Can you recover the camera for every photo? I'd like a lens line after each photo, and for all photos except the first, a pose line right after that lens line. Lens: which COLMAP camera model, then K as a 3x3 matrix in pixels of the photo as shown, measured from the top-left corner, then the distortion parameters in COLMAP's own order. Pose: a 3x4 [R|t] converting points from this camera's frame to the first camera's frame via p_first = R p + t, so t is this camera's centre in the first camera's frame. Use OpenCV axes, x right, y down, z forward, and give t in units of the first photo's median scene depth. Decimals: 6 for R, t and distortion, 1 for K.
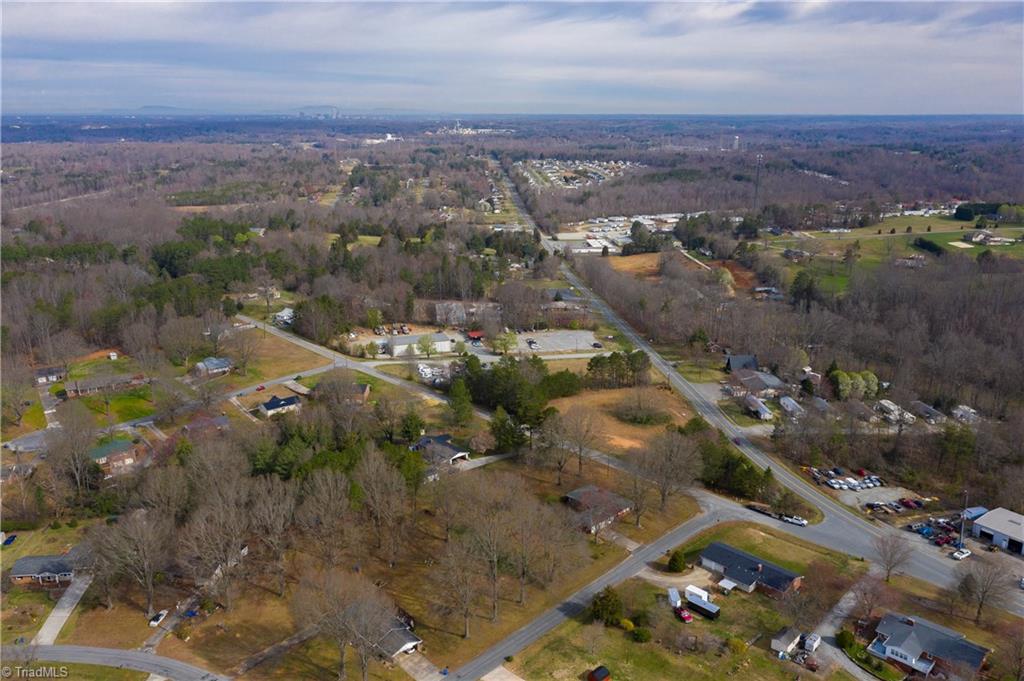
lens RADIAL K [[818.9, 0, 512.2], [0, 818.9, 290.1], [0, 0, 1]] dist [0.004868, 0.006178]
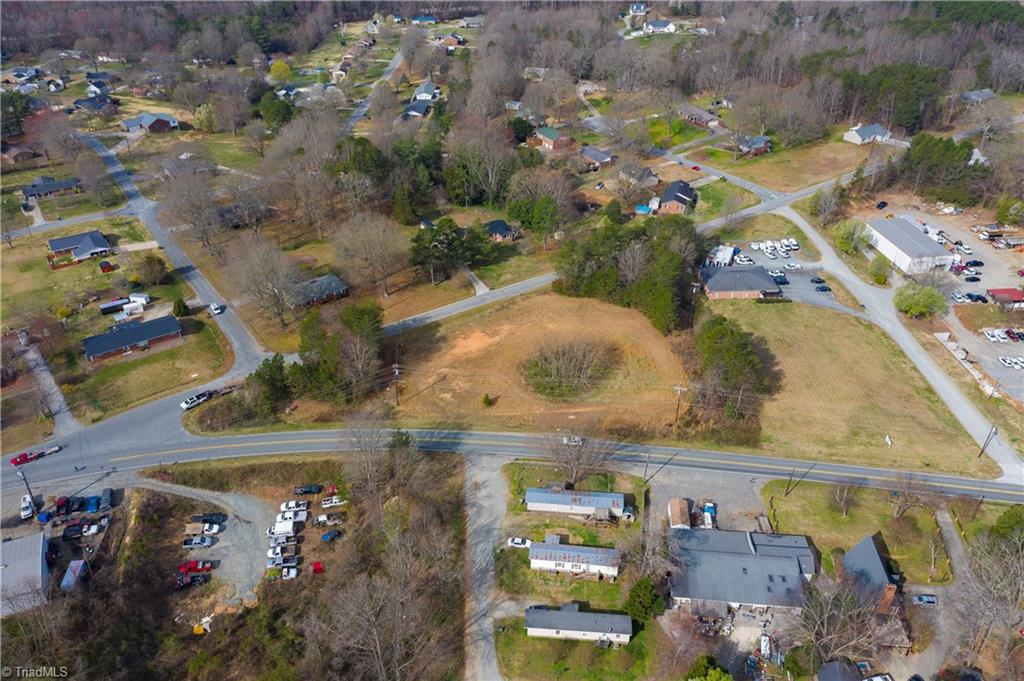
lens RADIAL K [[799.0, 0, 510.2], [0, 799.0, 344.0], [0, 0, 1]] dist [-0.009888, 0.024569]
pose [[-0.172409, 0.538823, -0.824588, 0.277010], [-0.210795, 0.797548, 0.565228, -0.089727], [0.962206, 0.271269, -0.023924, 0.389388]]
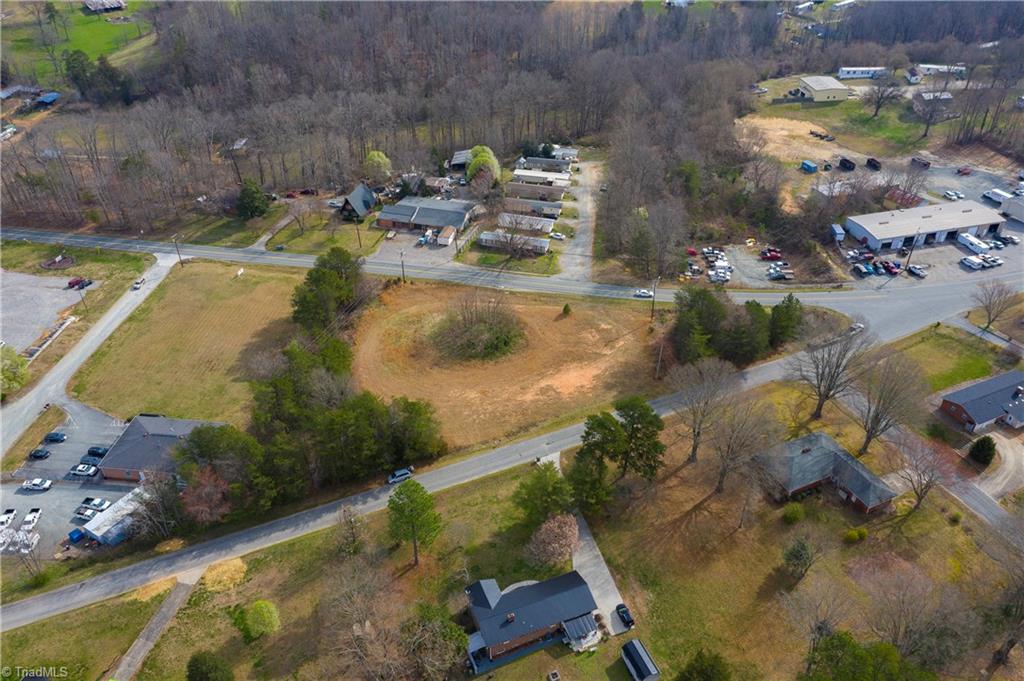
lens RADIAL K [[799.0, 0, 510.2], [0, 799.0, 344.0], [0, 0, 1]] dist [-0.009888, 0.024569]
pose [[0.333936, -0.548633, 0.766478, -0.127876], [0.202560, 0.835927, 0.510094, -0.061965], [-0.920574, -0.015081, 0.390277, 0.296423]]
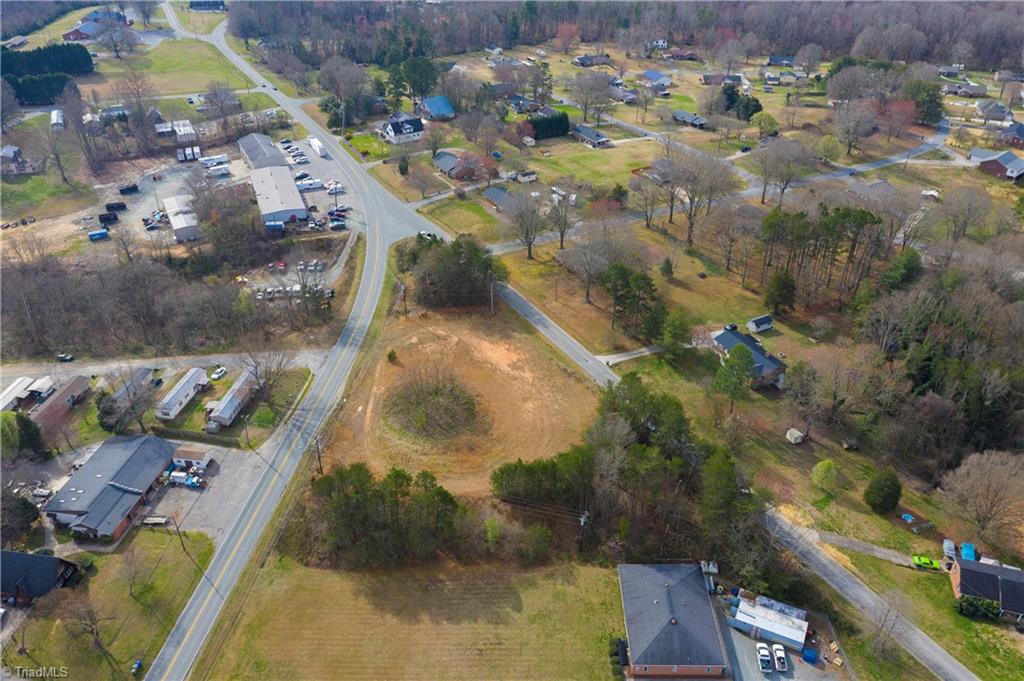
lens RADIAL K [[799.0, 0, 510.2], [0, 799.0, 344.0], [0, 0, 1]] dist [-0.009888, 0.024569]
pose [[-0.971997, -0.130347, 0.195529, -0.004583], [0.047355, 0.706344, 0.706283, -0.121570], [-0.230173, 0.695764, -0.680392, 0.548777]]
